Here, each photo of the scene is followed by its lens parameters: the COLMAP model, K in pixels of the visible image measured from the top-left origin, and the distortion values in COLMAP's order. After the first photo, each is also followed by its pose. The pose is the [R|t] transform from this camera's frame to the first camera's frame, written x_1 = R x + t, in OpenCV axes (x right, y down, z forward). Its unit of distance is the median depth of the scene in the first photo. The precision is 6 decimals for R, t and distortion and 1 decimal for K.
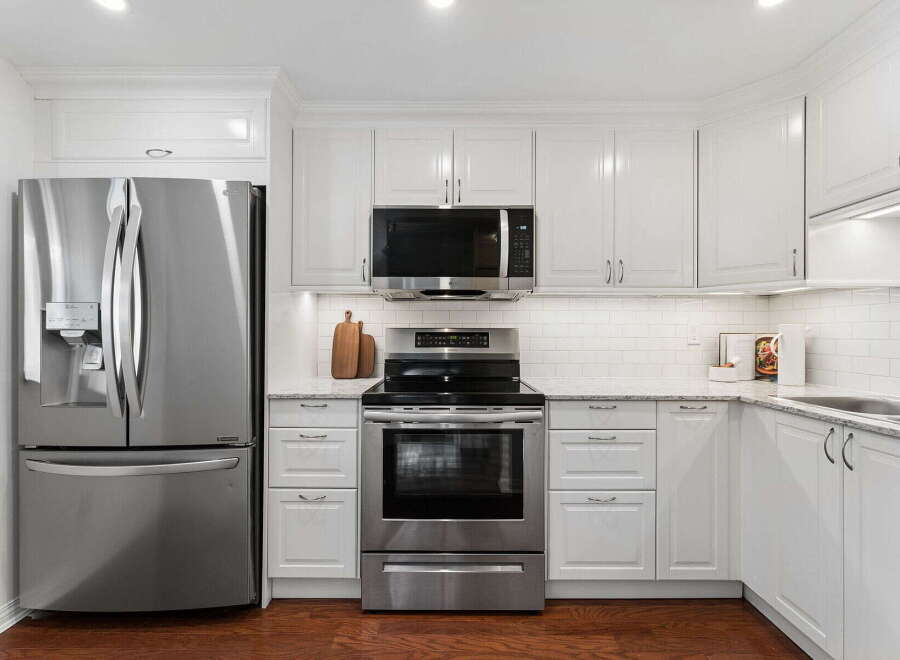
lens RADIAL K [[414.3, 0, 452.6], [0, 414.3, 331.4], [0, 0, 1]] dist [0.003796, -0.001026]
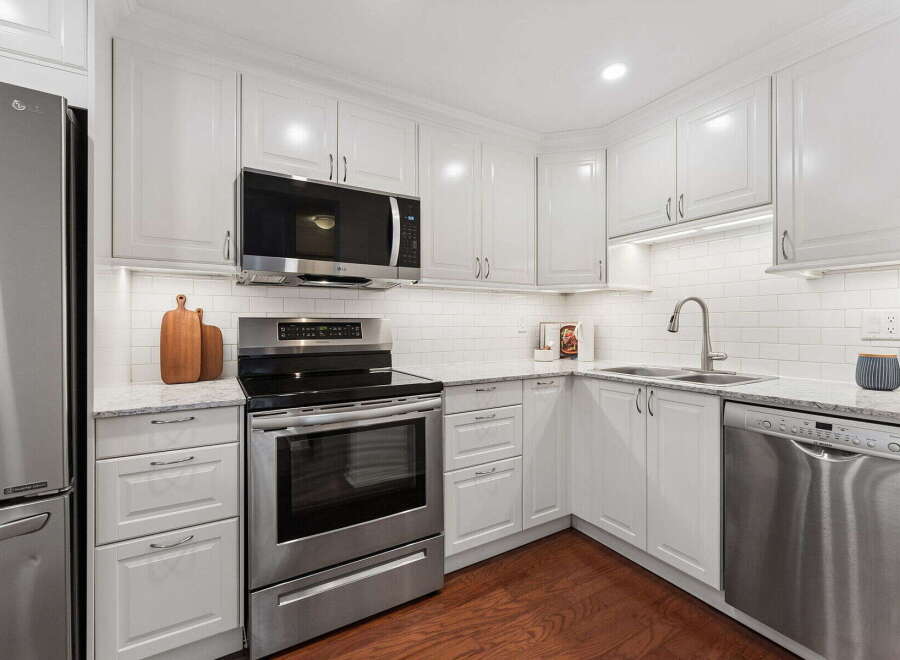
lens RADIAL K [[414.3, 0, 468.3], [0, 414.3, 324.3], [0, 0, 1]] dist [0.003796, -0.001026]
pose [[0.849685, -0.004719, 0.527270, -0.263969], [0.001418, 0.999977, 0.006664, 0.000550], [-0.527289, -0.004915, 0.849672, 0.076778]]
